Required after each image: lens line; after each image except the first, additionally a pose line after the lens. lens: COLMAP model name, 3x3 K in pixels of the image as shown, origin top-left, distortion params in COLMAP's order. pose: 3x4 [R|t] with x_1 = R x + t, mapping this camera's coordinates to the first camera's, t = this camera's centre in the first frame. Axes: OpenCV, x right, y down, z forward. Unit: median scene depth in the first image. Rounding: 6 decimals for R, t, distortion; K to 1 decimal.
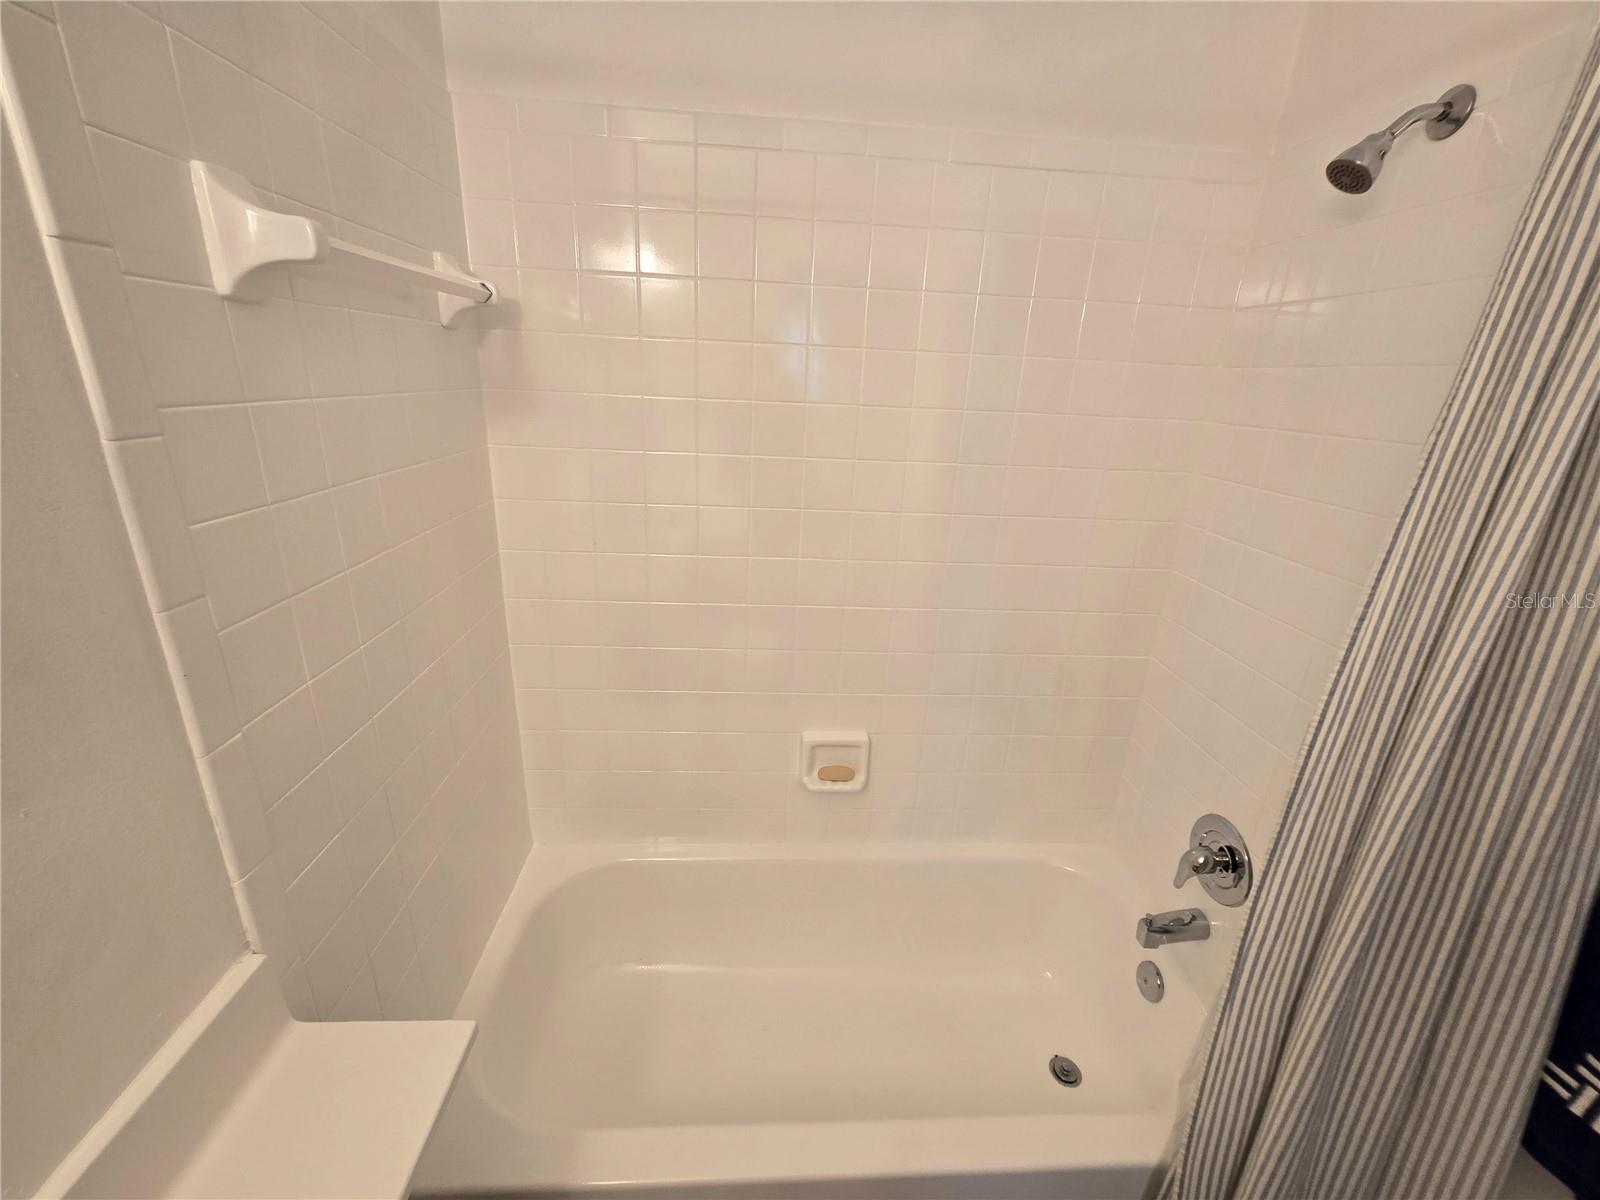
lens RADIAL K [[655.8, 0, 801.1], [0, 655.8, 601.9], [0, 0, 1]] dist [-0.002810, 0.000089]
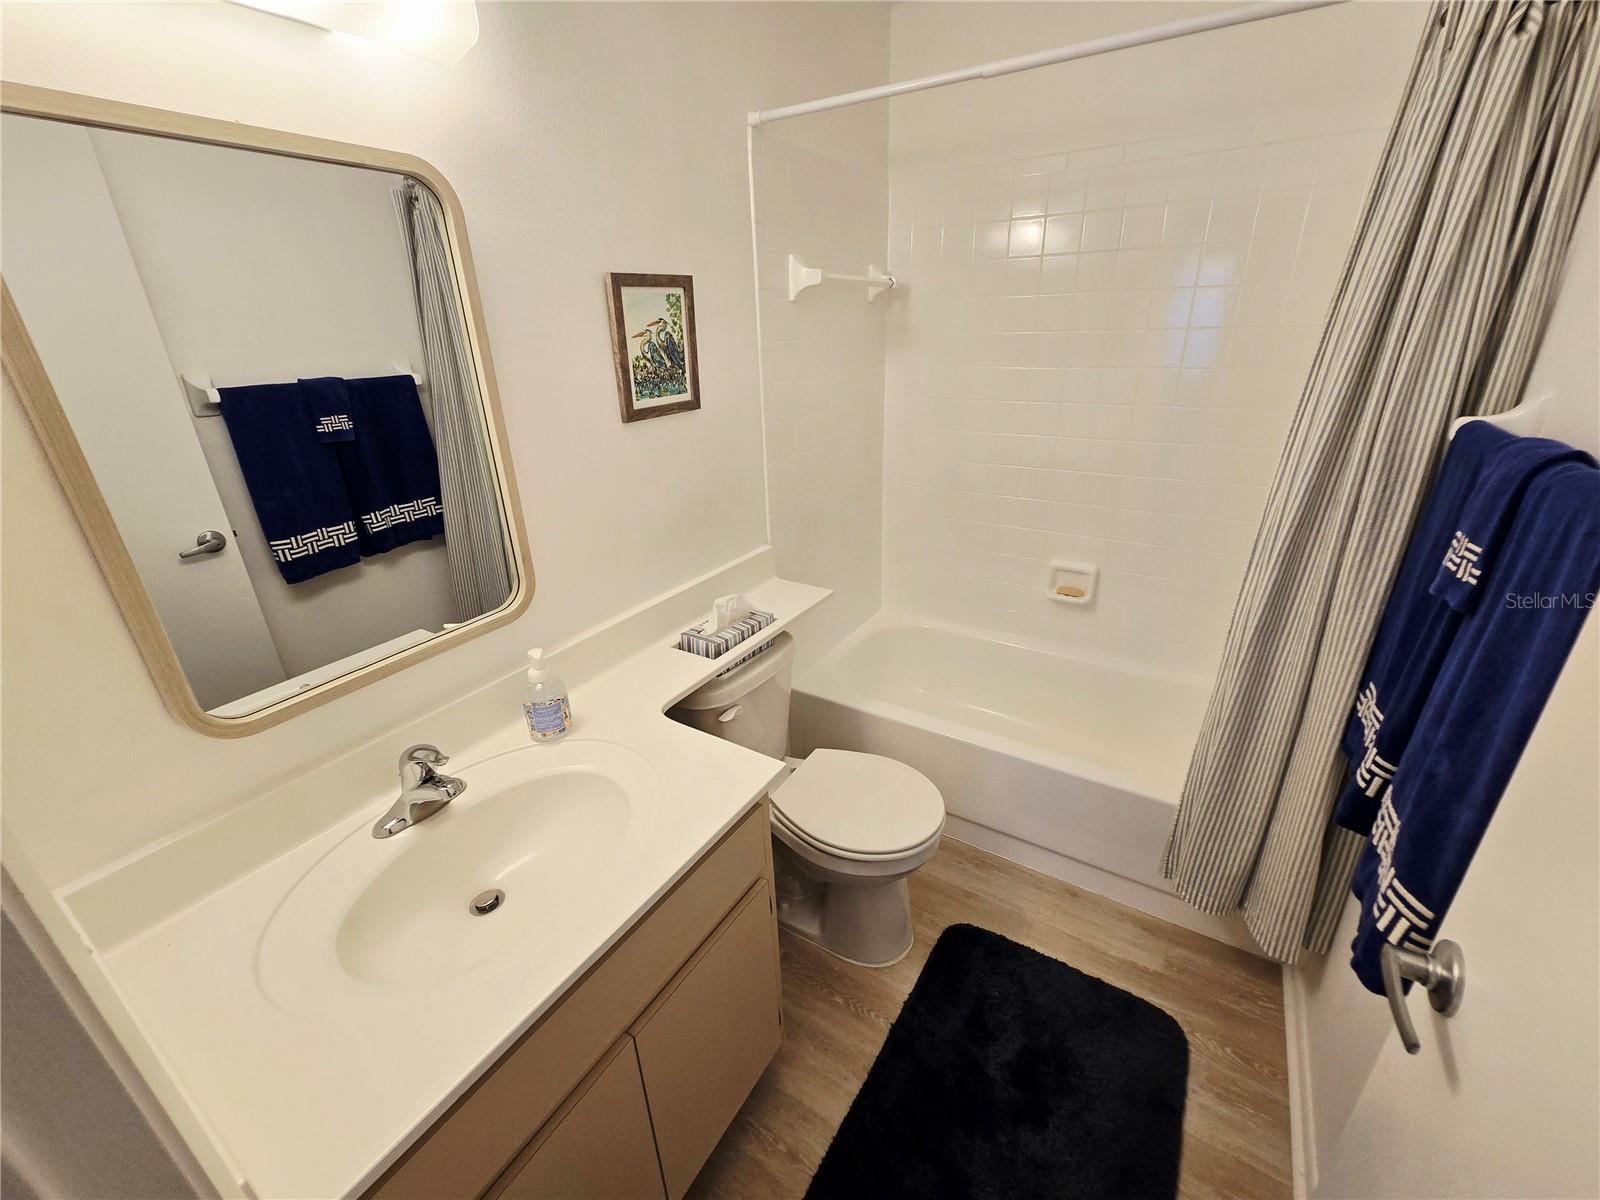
lens RADIAL K [[655.8, 0, 803.8], [0, 655.8, 603.3], [0, 0, 1]] dist [-0.002810, 0.000089]
pose [[0.811503, 0.164314, -0.560771, 0.576336], [-0.131136, 0.986383, 0.099255, 0.319774], [0.569444, -0.007008, 0.822000, -0.784205]]
